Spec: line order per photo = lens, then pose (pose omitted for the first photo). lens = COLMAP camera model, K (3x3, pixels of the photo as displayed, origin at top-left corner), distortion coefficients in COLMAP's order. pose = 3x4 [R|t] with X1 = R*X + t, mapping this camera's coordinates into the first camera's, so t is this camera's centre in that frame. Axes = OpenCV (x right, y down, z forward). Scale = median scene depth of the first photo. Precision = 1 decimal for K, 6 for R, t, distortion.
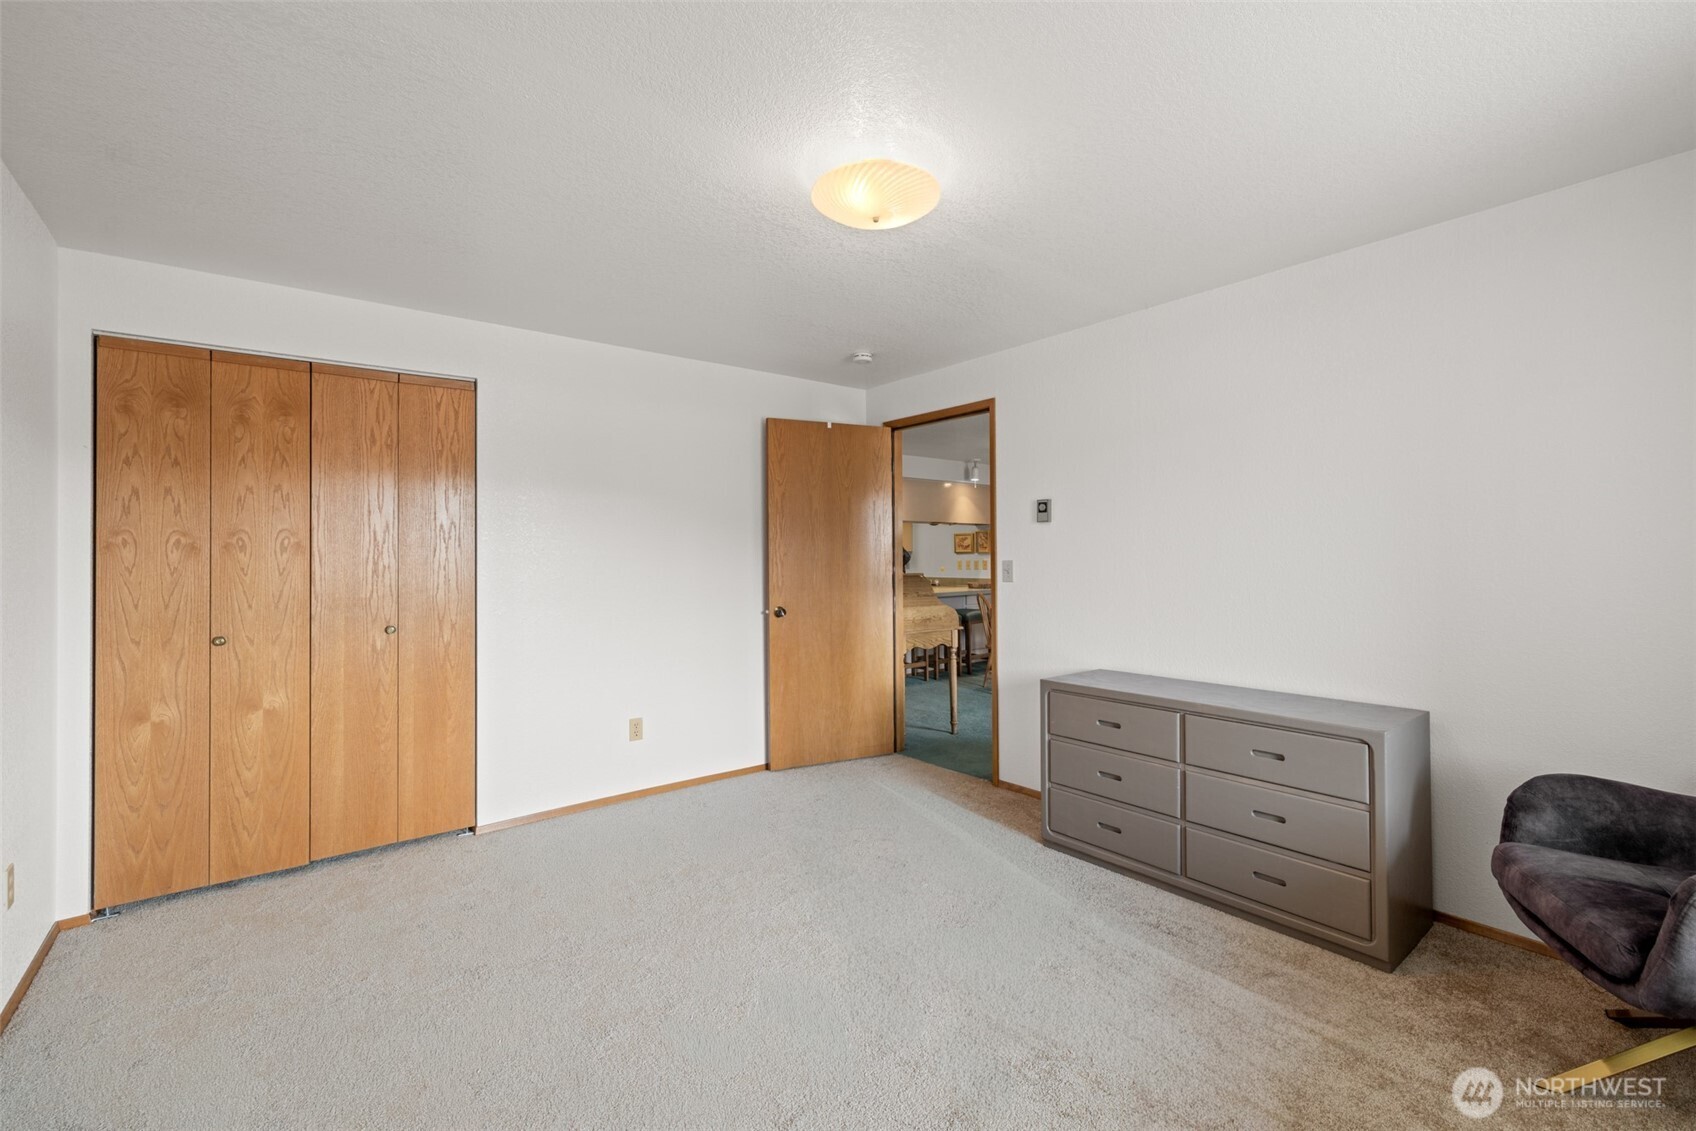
lens RADIAL K [[721.8, 0, 851.1], [0, 721.8, 554.3], [0, 0, 1]] dist [0.000334, 0.000042]
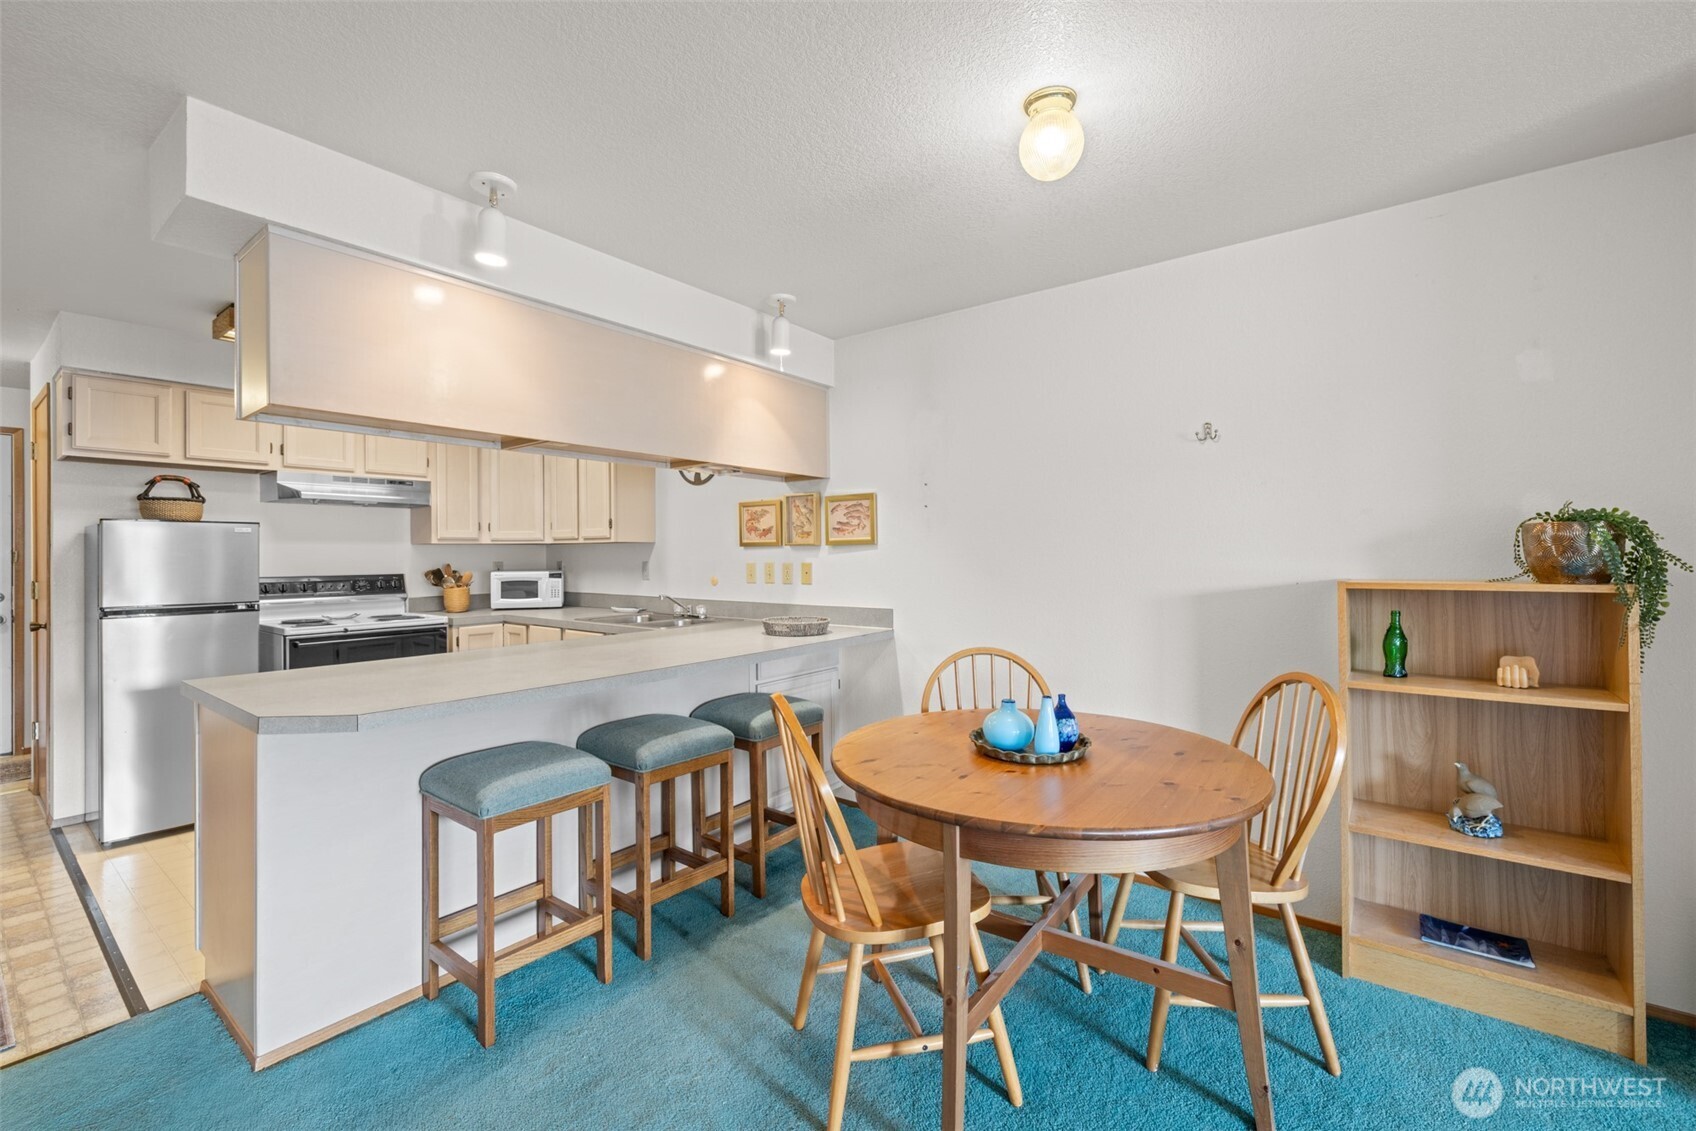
lens RADIAL K [[721.8, 0, 848.9], [0, 721.8, 552.4], [0, 0, 1]] dist [0.000334, 0.000042]
pose [[0.970979, 0.000785, 0.239165, 0.105630], [-0.000491, 0.999999, -0.001291, 0.002748], [-0.239166, 0.001137, 0.970978, 0.569398]]
